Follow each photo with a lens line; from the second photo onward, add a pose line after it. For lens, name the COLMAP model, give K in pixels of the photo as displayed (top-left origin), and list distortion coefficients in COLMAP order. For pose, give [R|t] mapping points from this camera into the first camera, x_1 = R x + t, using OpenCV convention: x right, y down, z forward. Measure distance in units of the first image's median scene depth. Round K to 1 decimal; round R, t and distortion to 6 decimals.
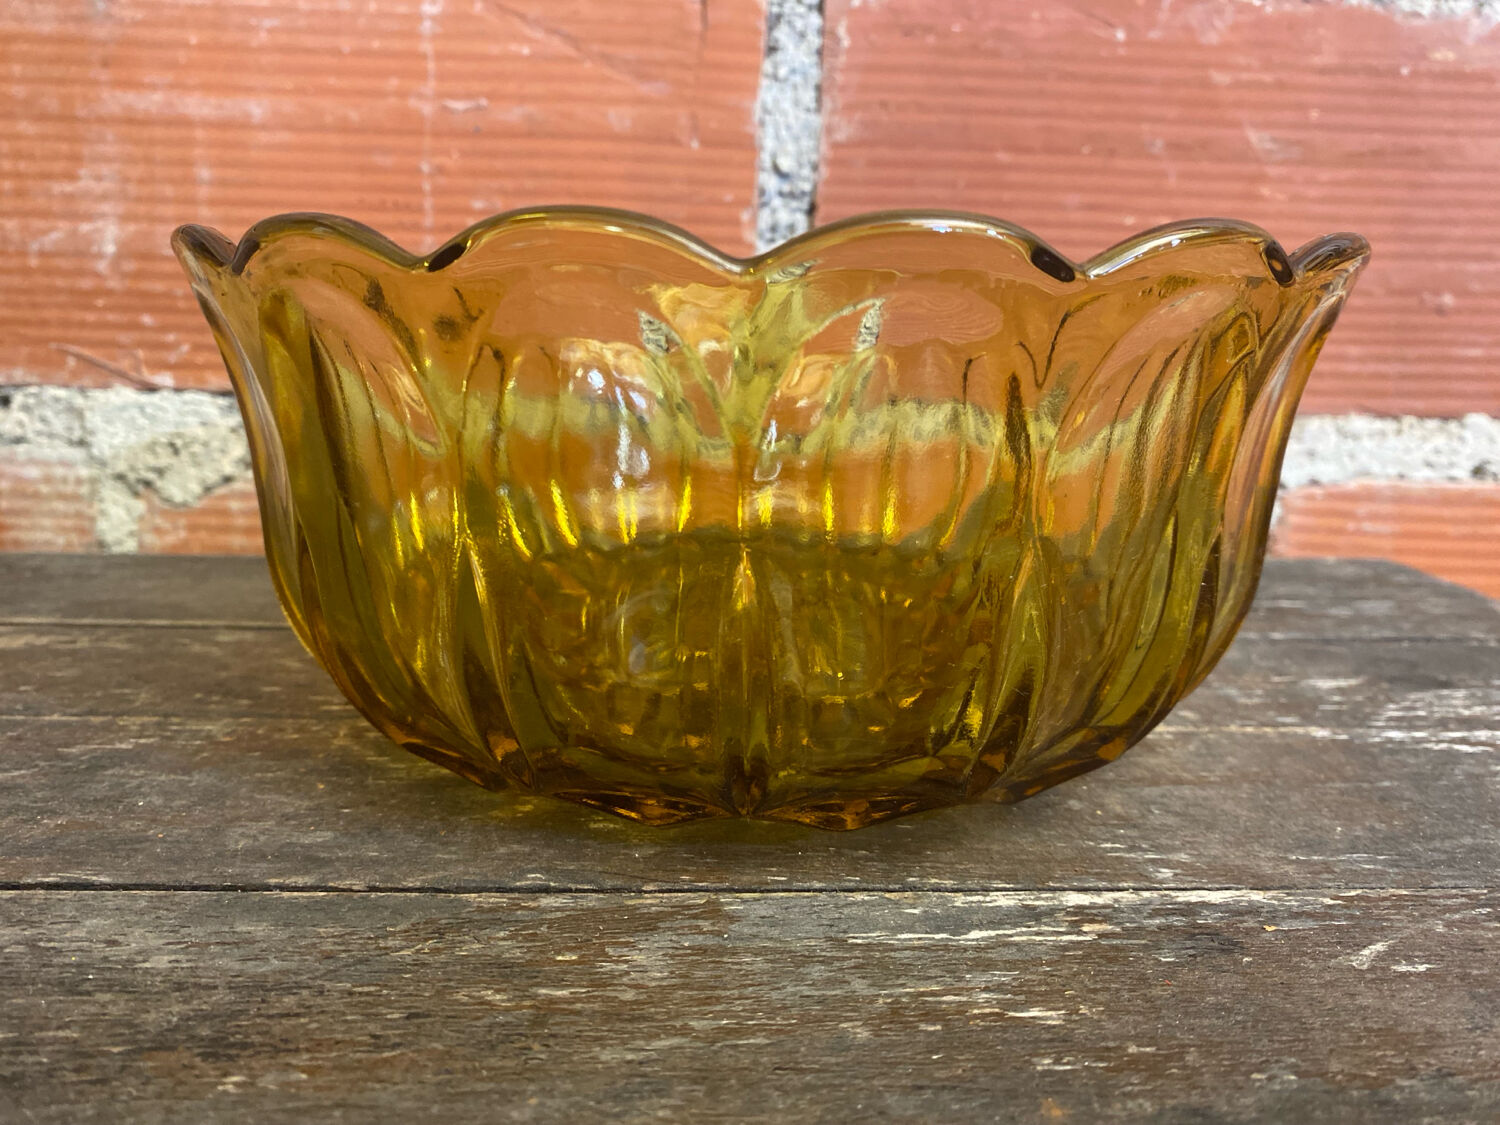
lens RADIAL K [[1161.1, 0, 737.4], [0, 1161.1, 535.7], [0, 0, 1]] dist [0.001298, -0.004045]
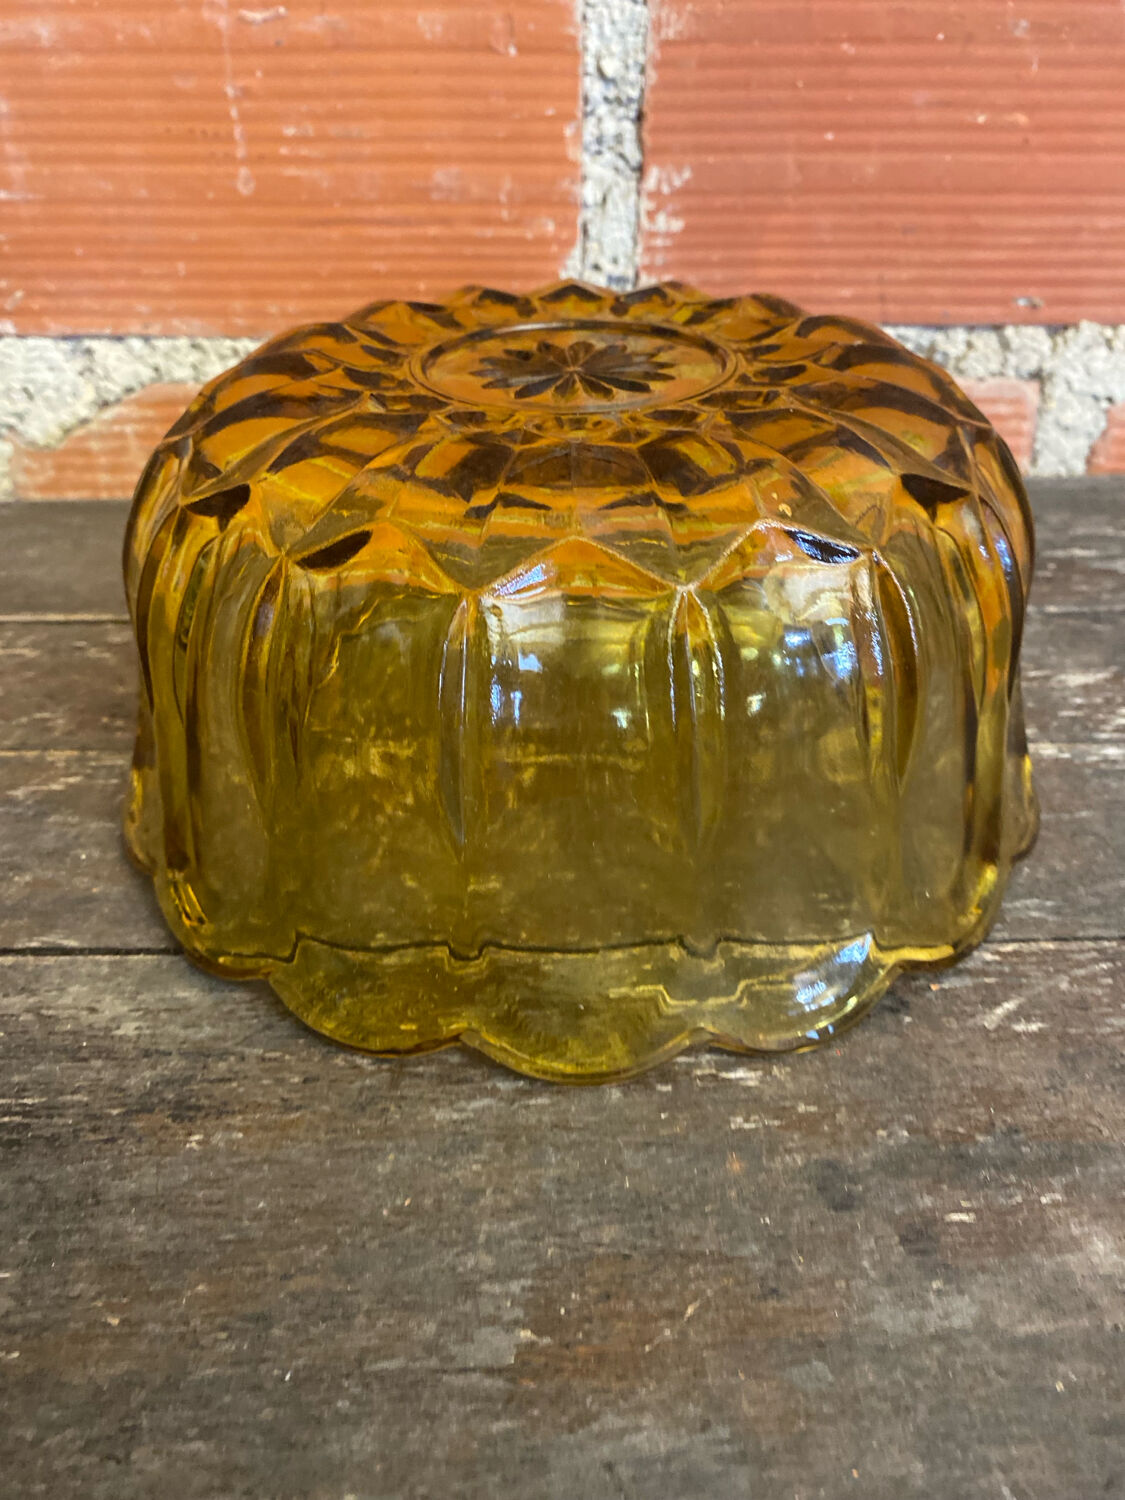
lens RADIAL K [[1161.1, 0, 558.2], [0, 1161.1, 717.8], [0, 0, 1]] dist [0.001298, -0.004045]
pose [[0.998753, -0.011884, -0.048481, 0.090738], [0.029365, 0.925290, 0.378121, -0.451471], [0.040365, -0.379073, 0.924486, -0.133231]]
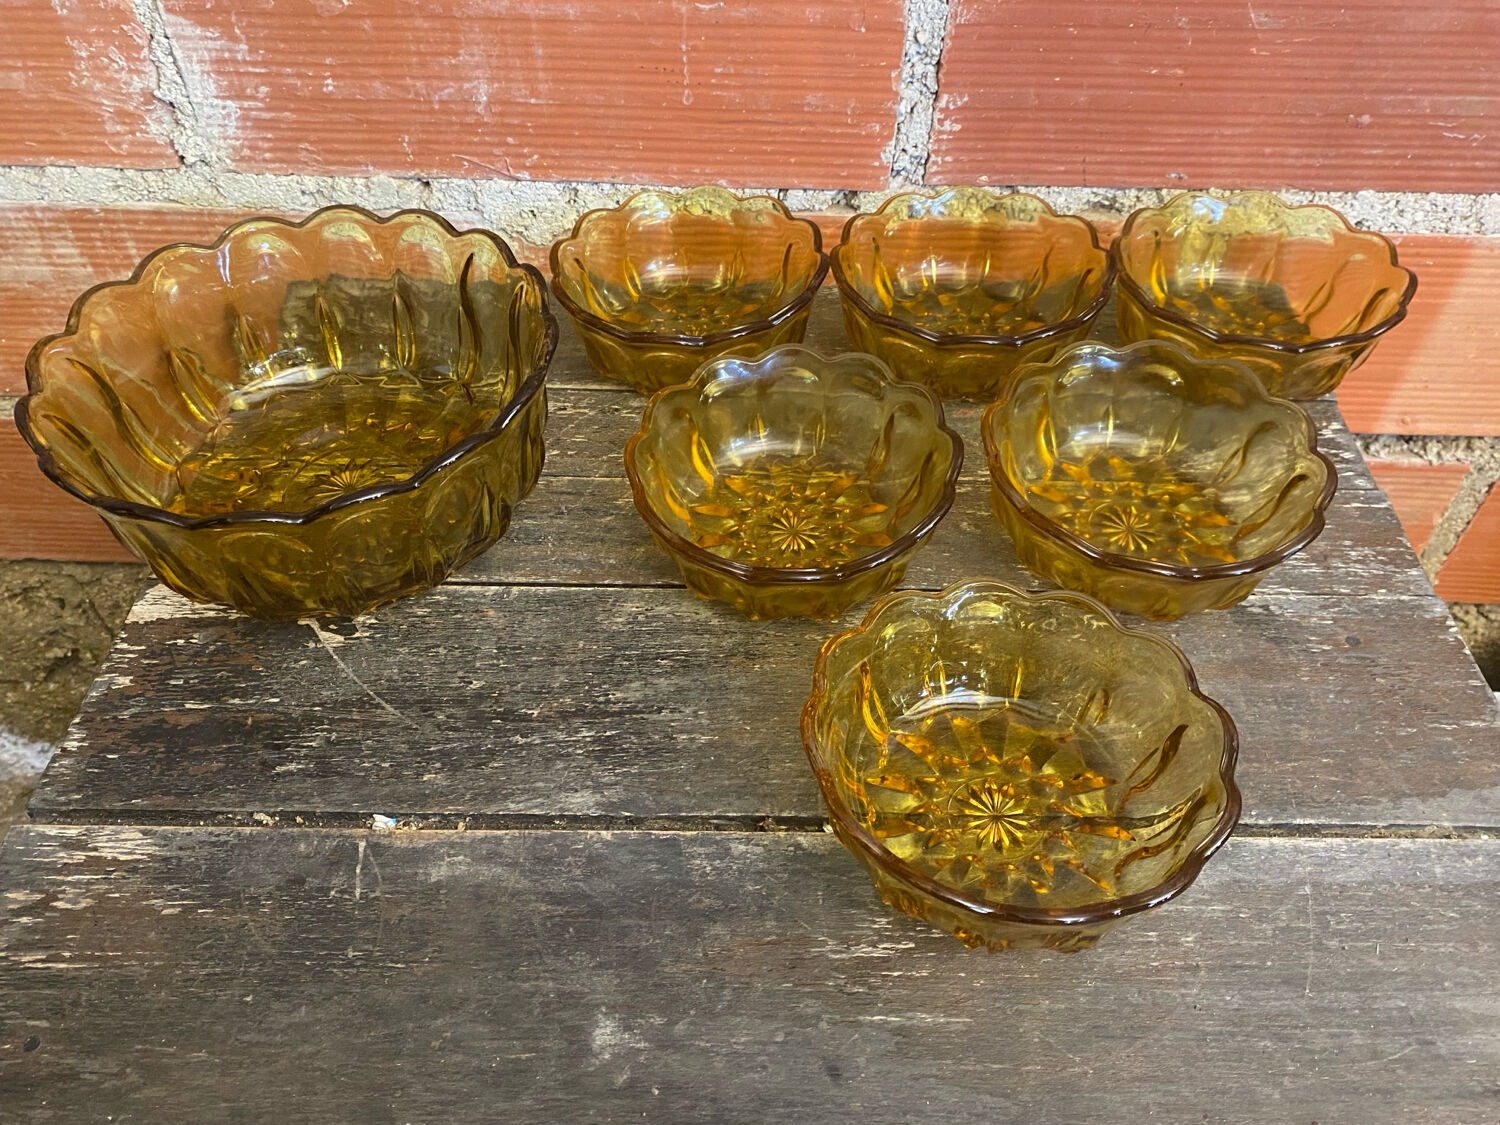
lens RADIAL K [[1161.1, 0, 747.4], [0, 1161.1, 556.9], [0, 0, 1]] dist [0.001298, -0.004045]
pose [[0.997884, 0.023869, -0.060473, -0.181732], [0.016657, 0.805249, 0.592703, -1.579821], [0.062843, -0.592456, 0.803148, -1.407895]]
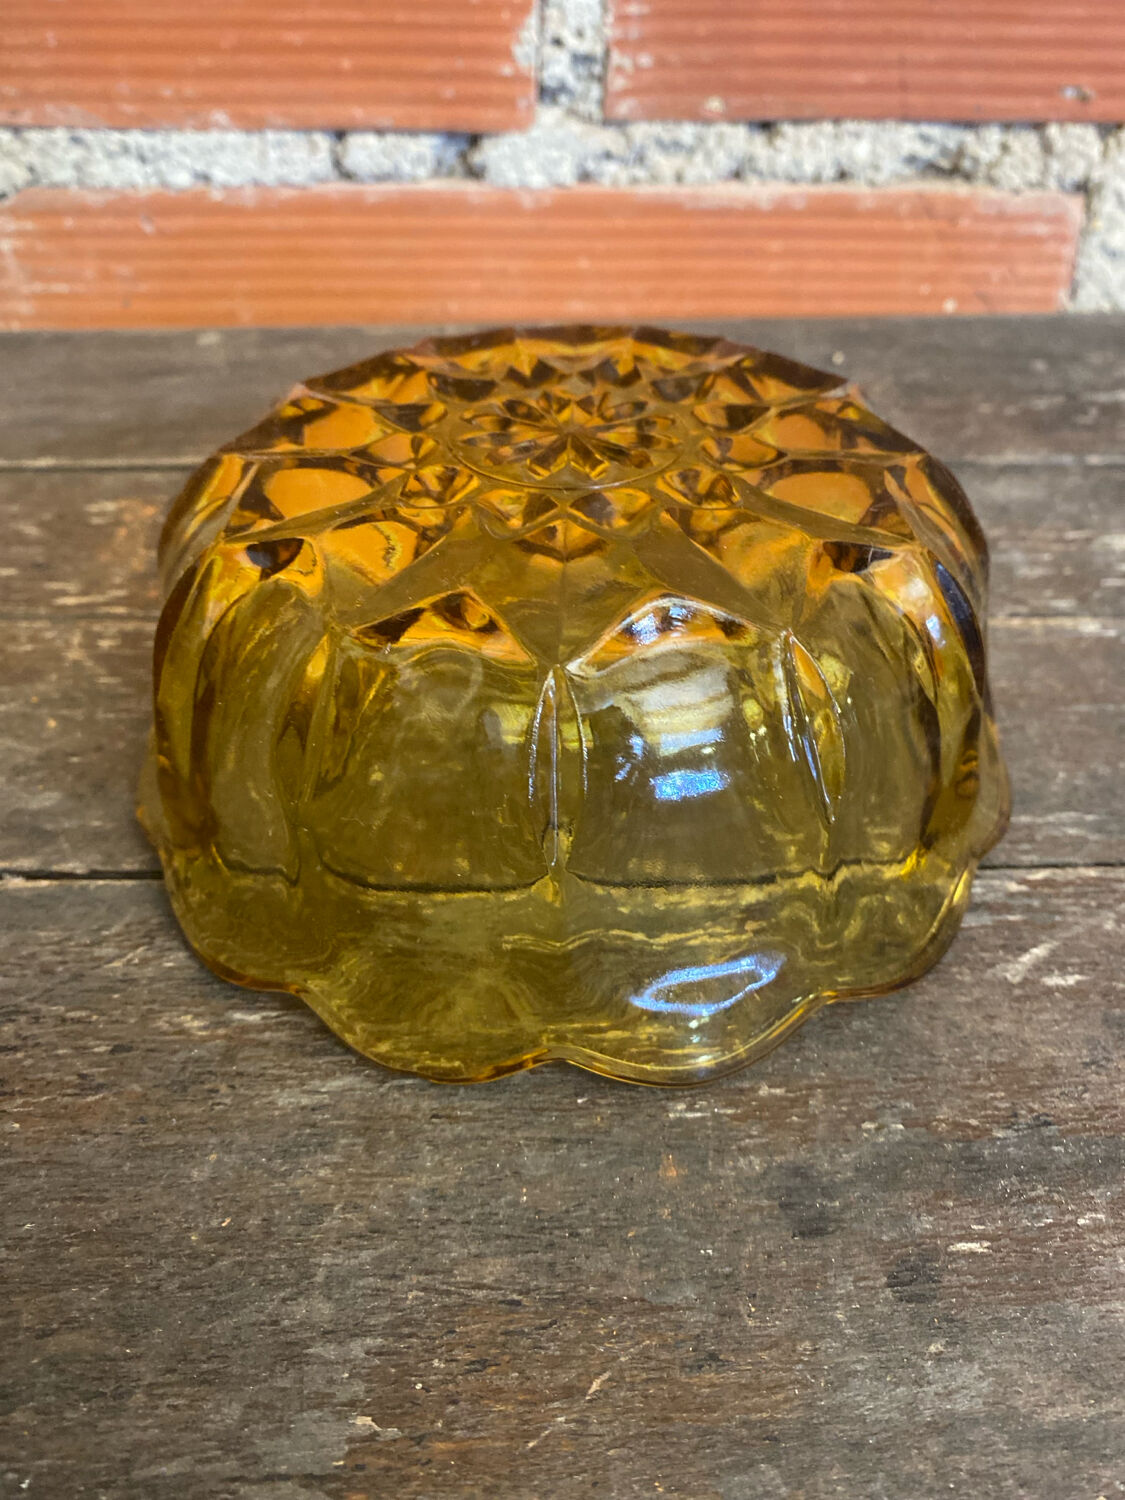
lens RADIAL K [[1161.1, 0, 573.5], [0, 1161.1, 729.7], [0, 0, 1]] dist [0.001298, -0.004045]
pose [[0.999269, -0.002547, -0.038148, 0.162950], [0.020260, 0.881441, 0.471859, -0.302884], [0.032423, -0.472287, 0.880848, 0.151133]]
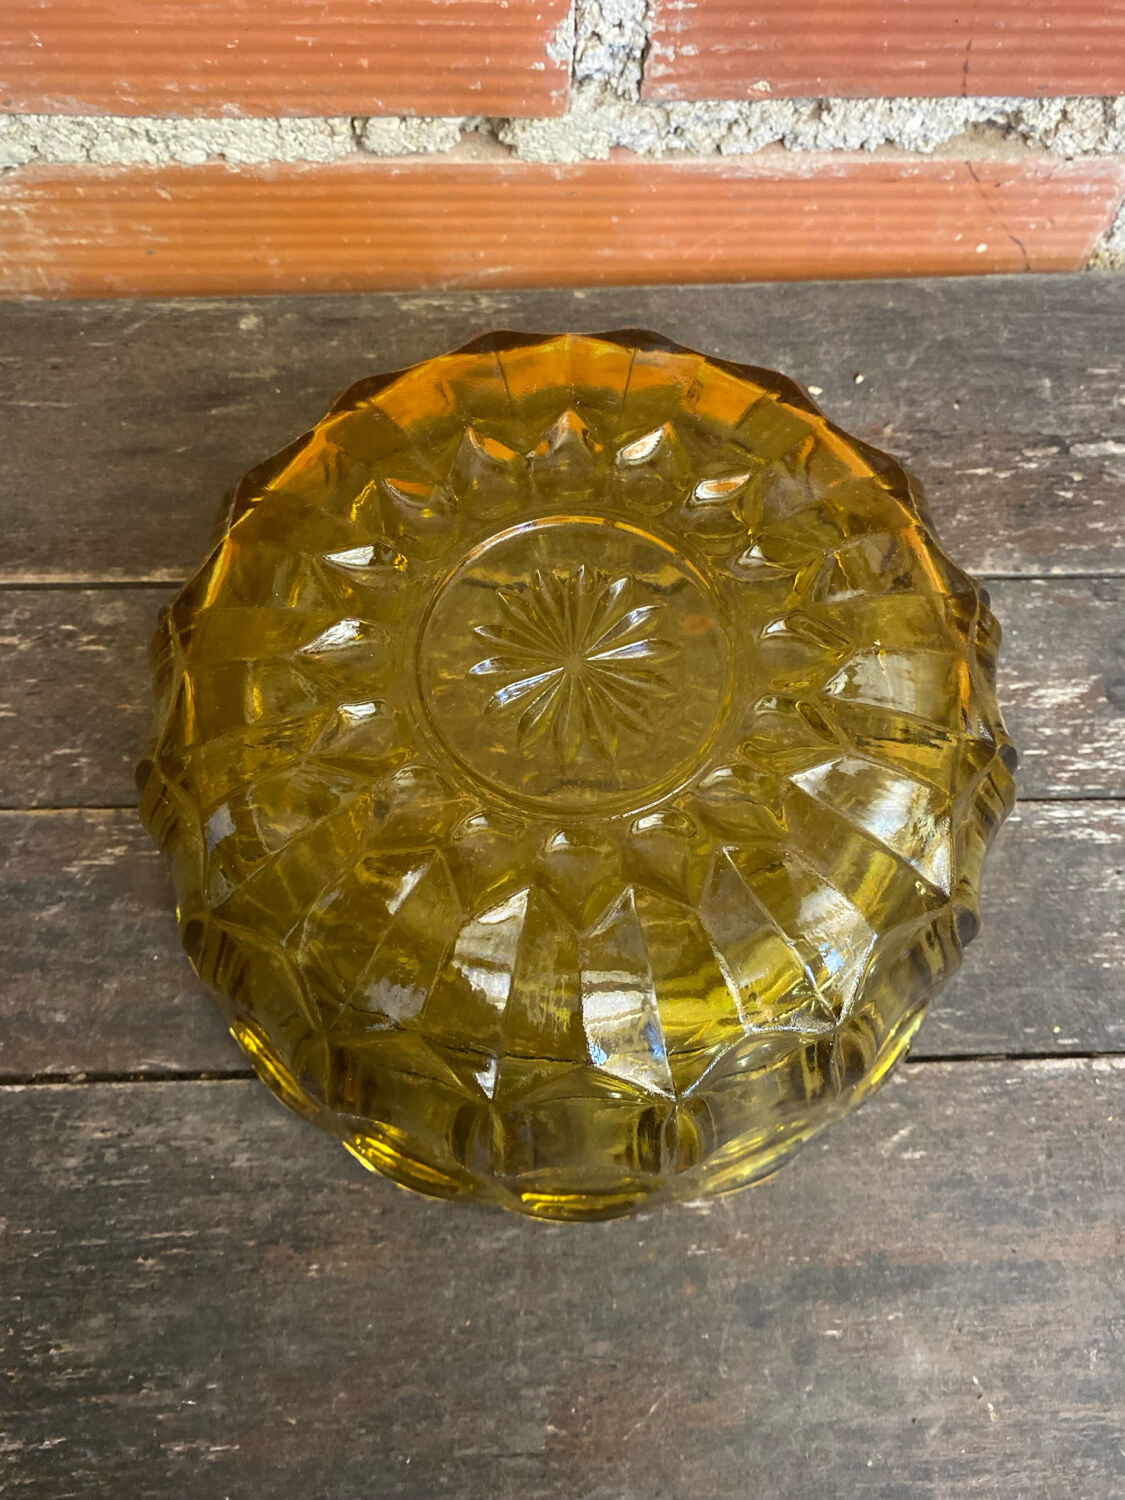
lens RADIAL K [[1161.1, 0, 570.3], [0, 1161.1, 749.9], [0, 0, 1]] dist [0.001298, -0.004045]
pose [[0.999681, 0.002386, -0.025163, 0.074403], [0.020740, 0.491632, 0.870556, -1.418626], [0.014448, -0.870800, 0.491425, 0.586824]]
